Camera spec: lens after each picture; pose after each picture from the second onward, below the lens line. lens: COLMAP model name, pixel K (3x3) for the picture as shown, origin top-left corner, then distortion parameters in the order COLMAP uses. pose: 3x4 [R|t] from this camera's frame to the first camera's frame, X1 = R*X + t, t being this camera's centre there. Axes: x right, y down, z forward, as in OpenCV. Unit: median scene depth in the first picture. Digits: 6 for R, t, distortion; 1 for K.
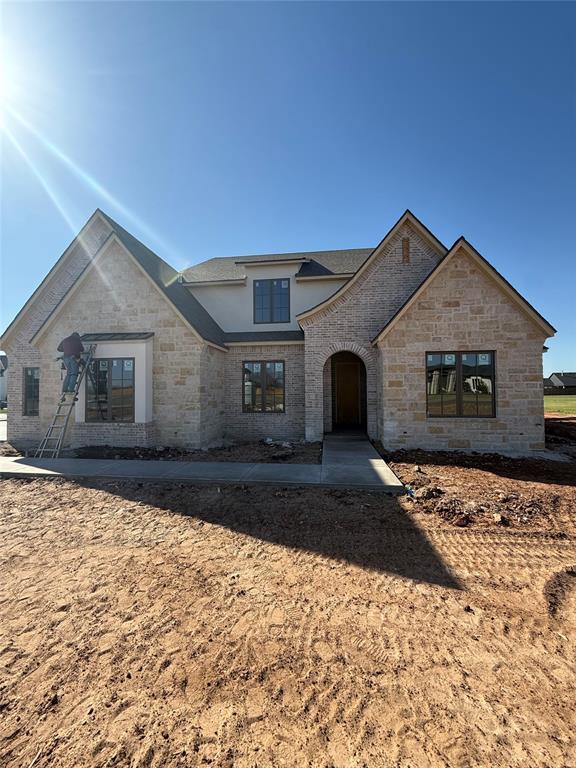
lens RADIAL K [[304.1, 0, 292.0], [0, 304.1, 379.4], [0, 0, 1]] dist [-0.003173, -0.000004]
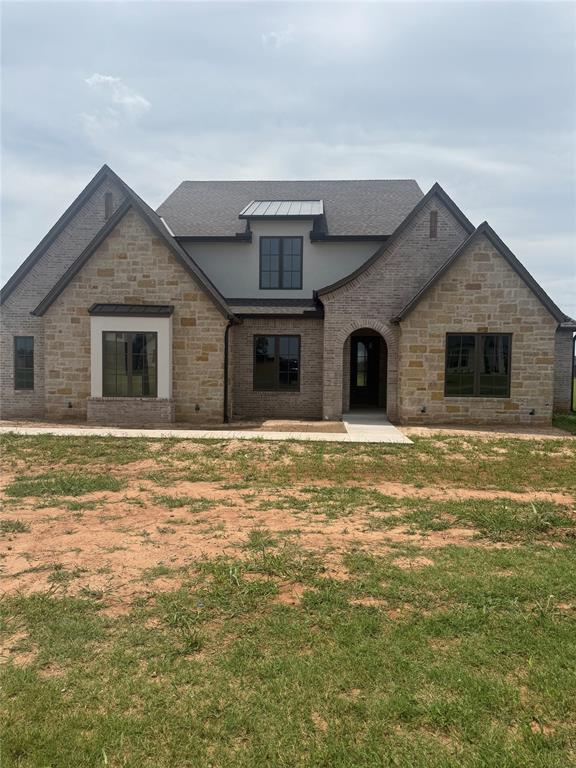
lens RADIAL K [[540.5, 0, 282.9], [0, 540.5, 386.4], [0, 0, 1]] dist [0.058229, -0.063760]
pose [[0.997982, 0.016599, 0.061282, -0.208279], [-0.021272, 0.996850, 0.076403, -0.038188], [-0.059820, -0.077553, 0.995192, -0.765122]]
